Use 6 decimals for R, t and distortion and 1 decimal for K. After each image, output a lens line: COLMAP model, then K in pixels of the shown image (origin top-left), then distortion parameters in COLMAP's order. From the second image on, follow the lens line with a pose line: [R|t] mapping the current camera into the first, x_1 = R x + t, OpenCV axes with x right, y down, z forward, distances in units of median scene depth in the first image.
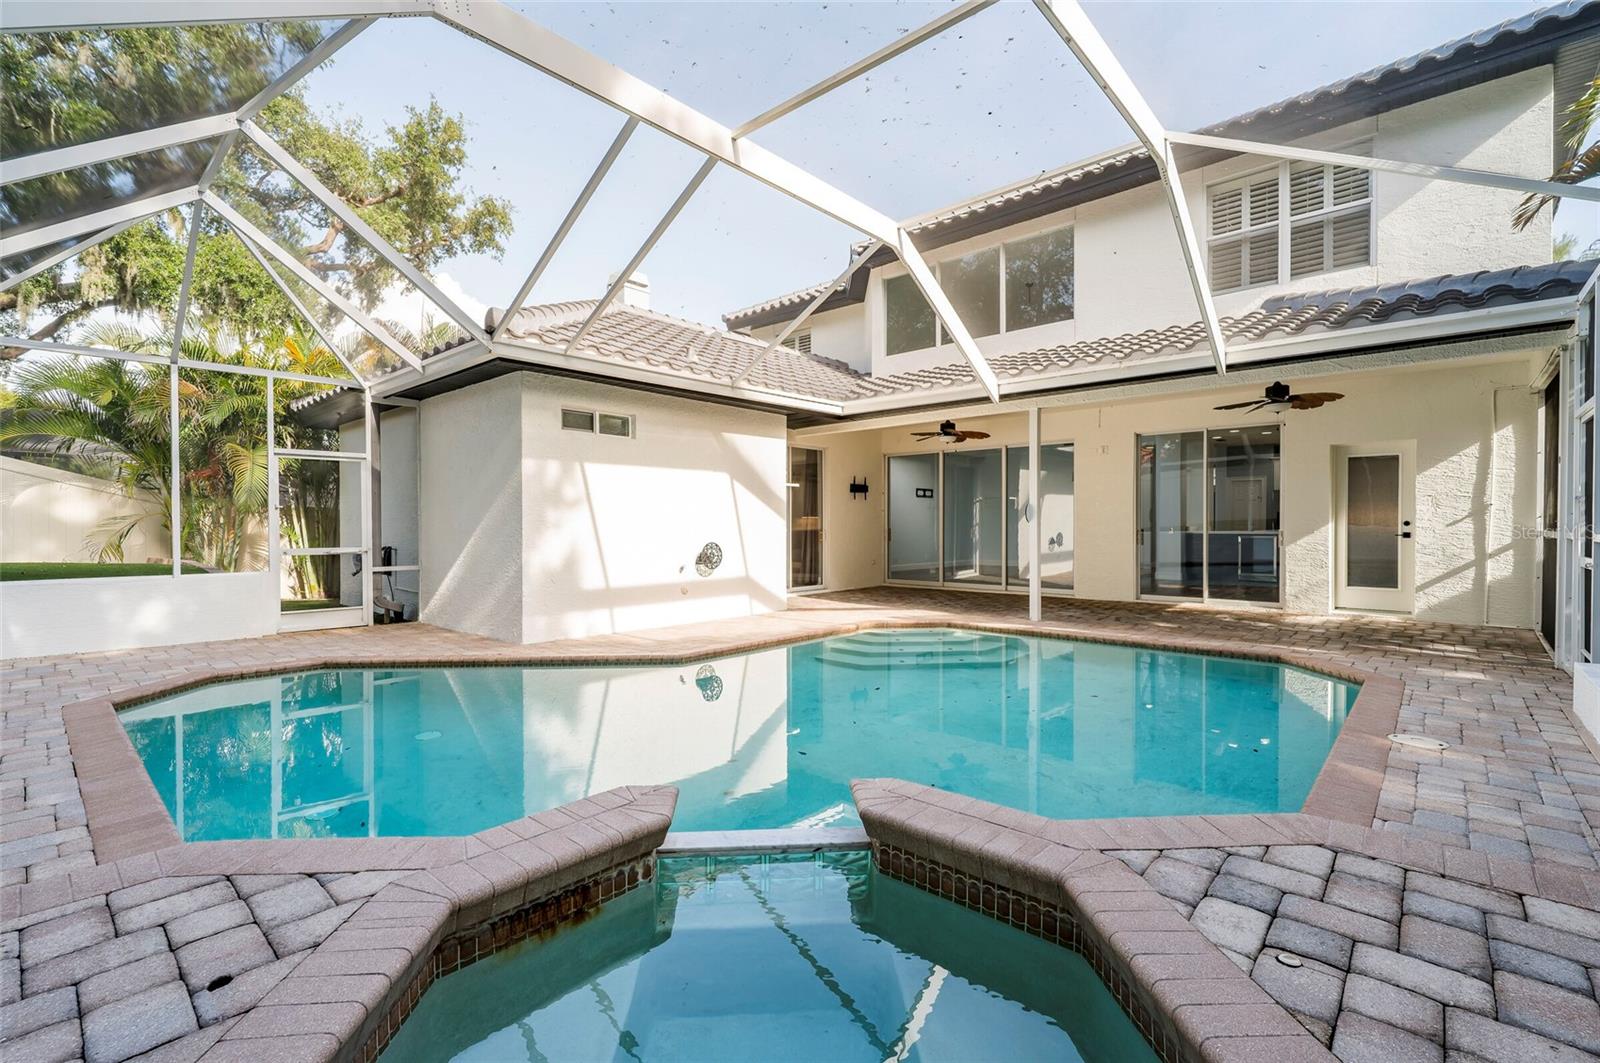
lens RADIAL K [[708.3, 0, 796.2], [0, 708.3, 536.4], [0, 0, 1]] dist [-0.009388, -0.000191]
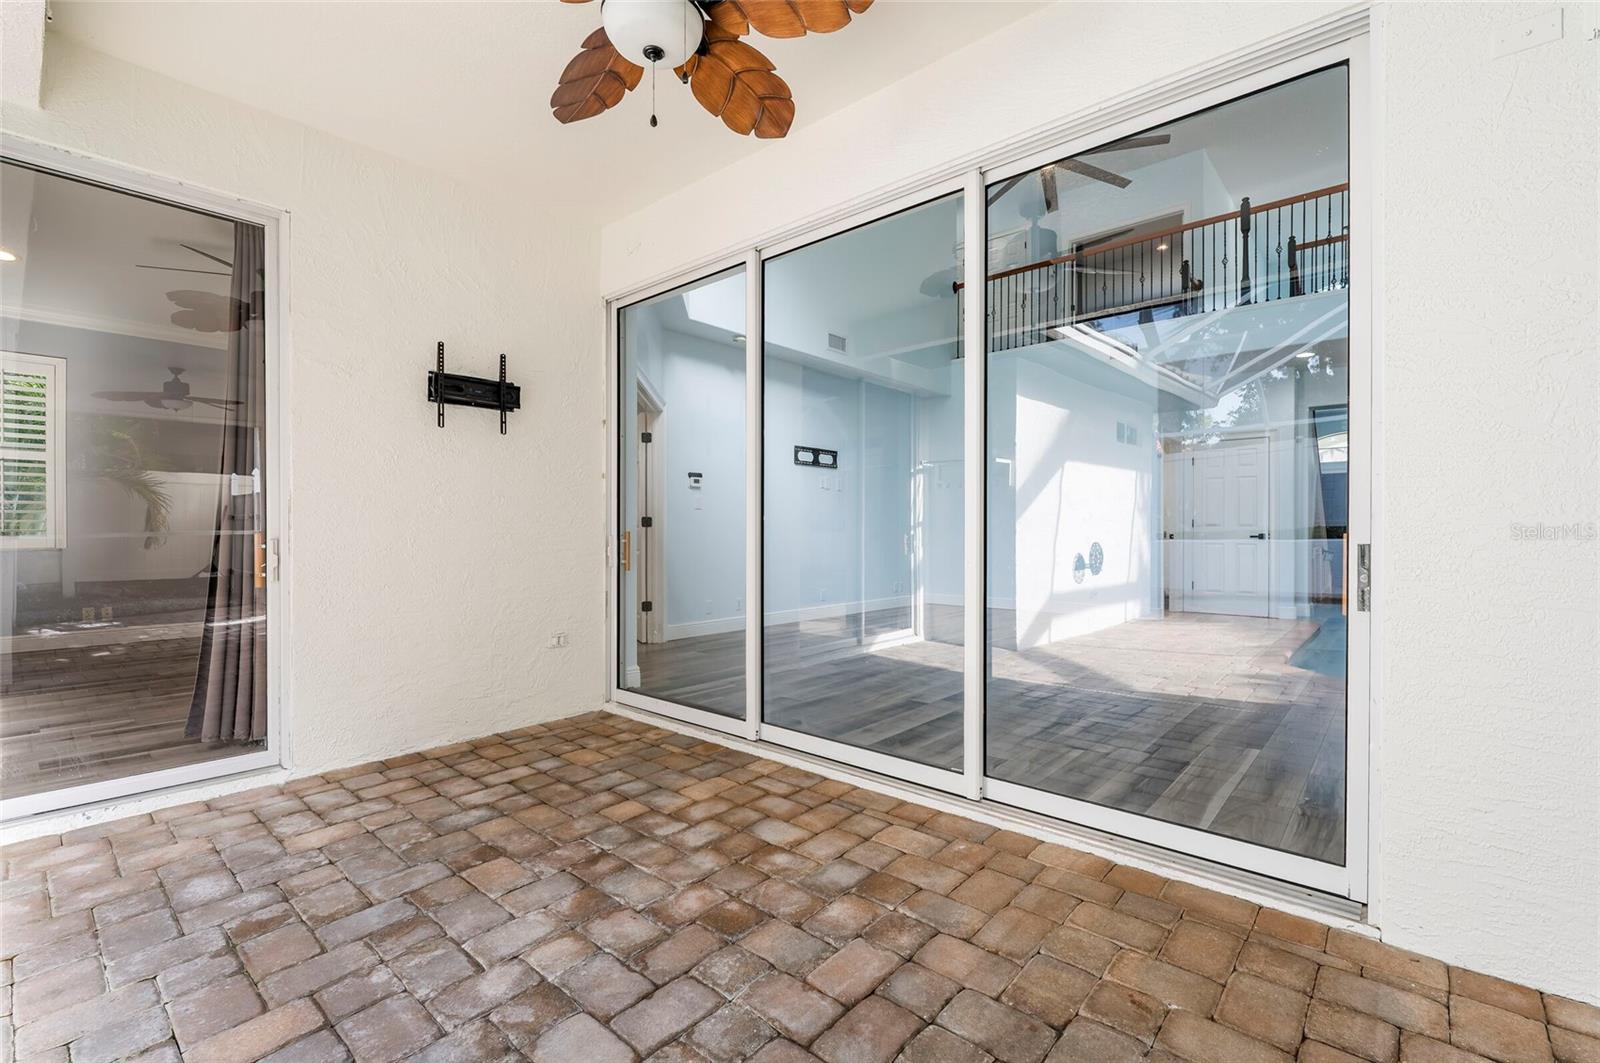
lens RADIAL K [[694.5, 0, 805.7], [0, 694.5, 537.7], [0, 0, 1]] dist [-0.018666, -0.000426]
pose [[0.999741, 0.000810, 0.022764, 0.302879], [-0.000698, 0.999988, -0.004940, -0.010181], [-0.022768, 0.004923, 0.999729, 0.996965]]
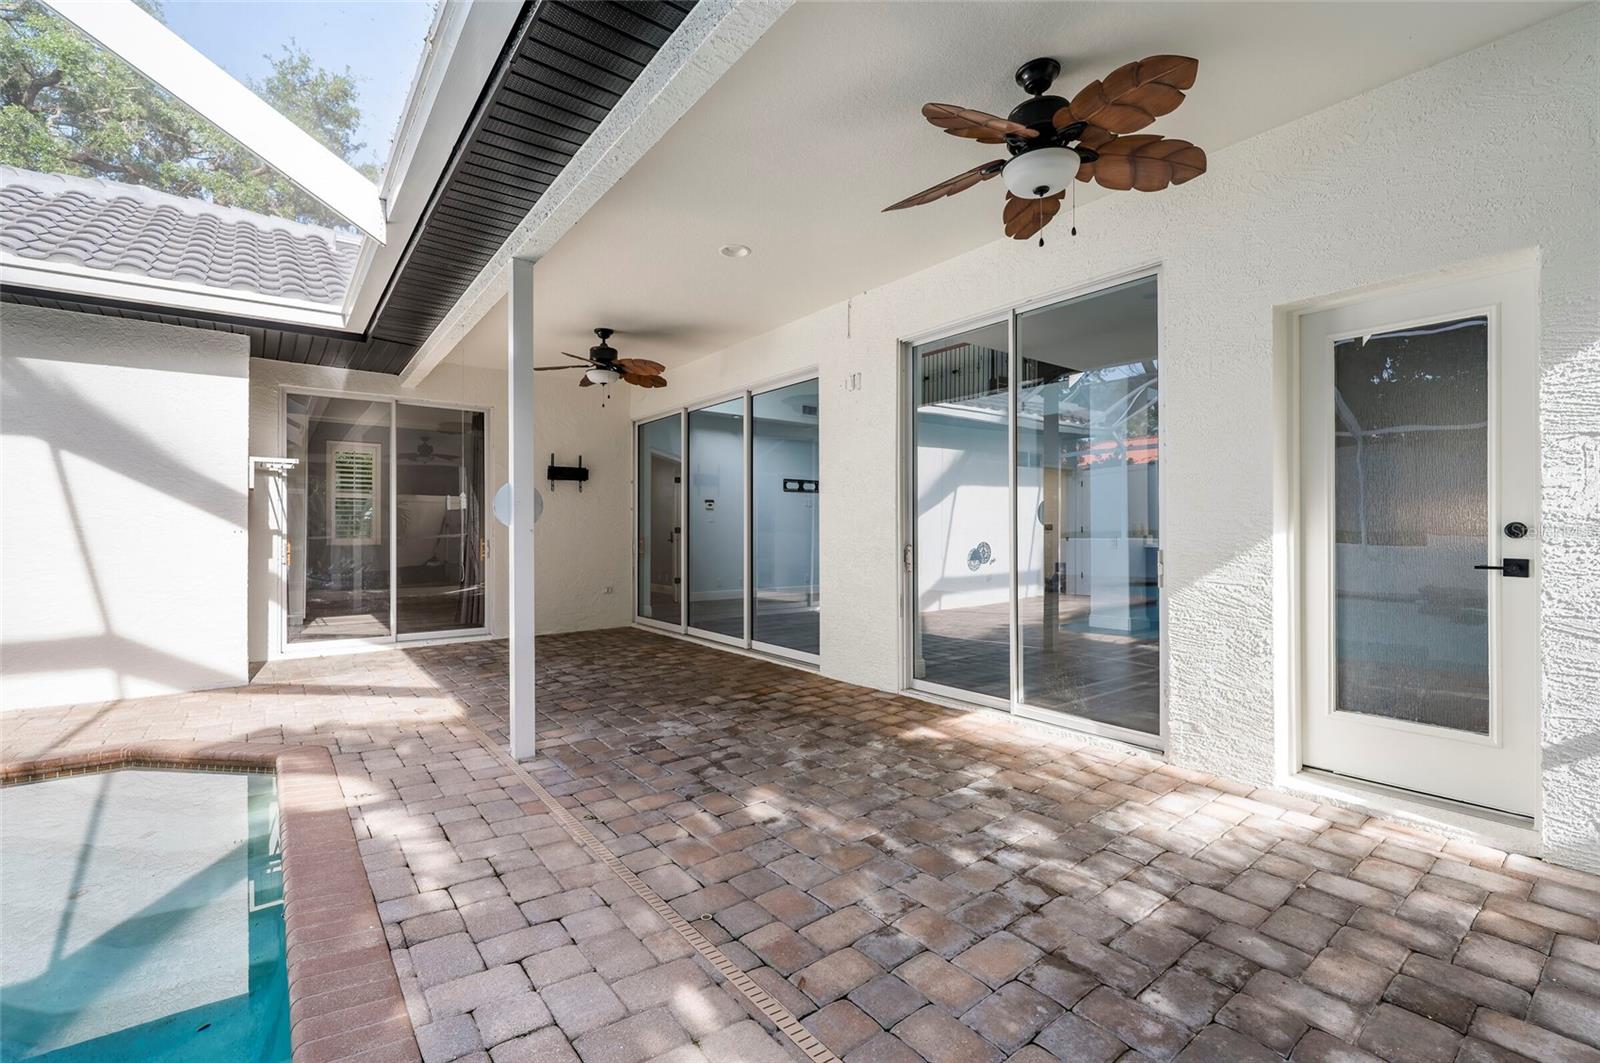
lens RADIAL K [[694.5, 0, 805.7], [0, 694.5, 537.7], [0, 0, 1]] dist [-0.018666, -0.000426]
pose [[0.984638, 0.002106, -0.174598, 0.564772], [-0.002976, 0.999984, -0.004723, -0.011892], [0.174585, 0.005170, 0.984628, 0.598510]]
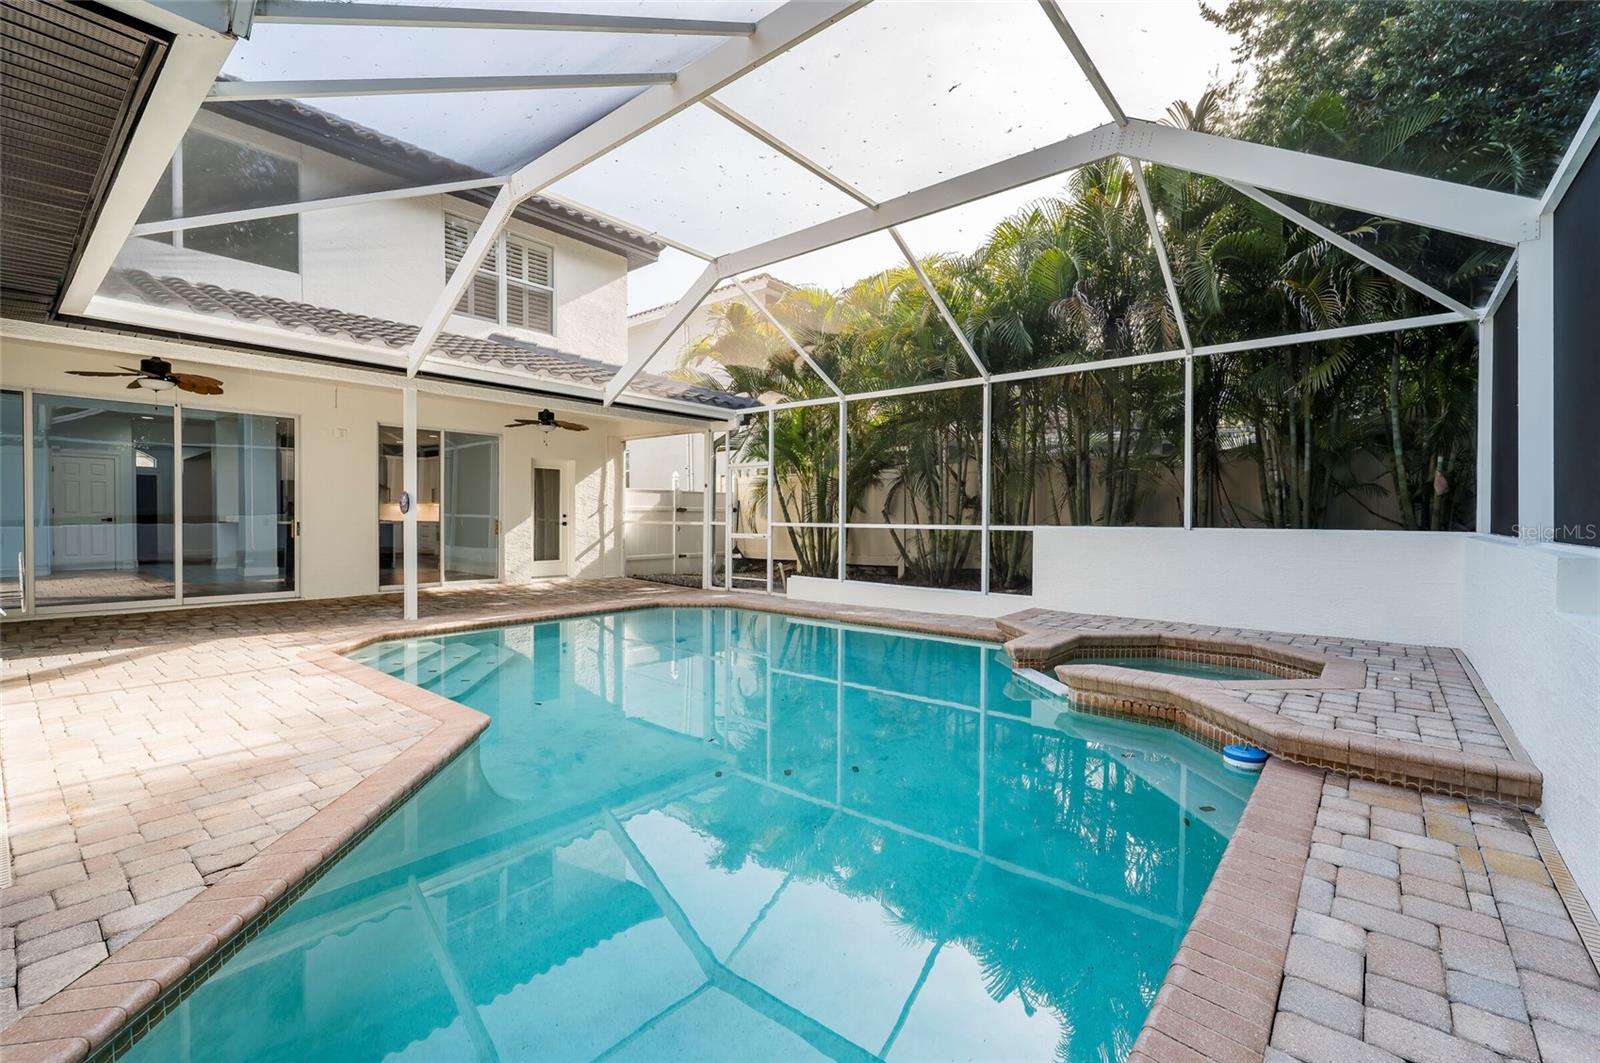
lens RADIAL K [[691.7, 0, 800.0], [0, 691.7, 531.5], [0, 0, 1]] dist [0.009762, -0.000007]
pose [[-0.037072, -0.017145, 0.999166, -0.575632], [0.009589, 0.999801, 0.017512, -0.006067], [-0.999267, 0.010230, -0.036900, 0.516089]]
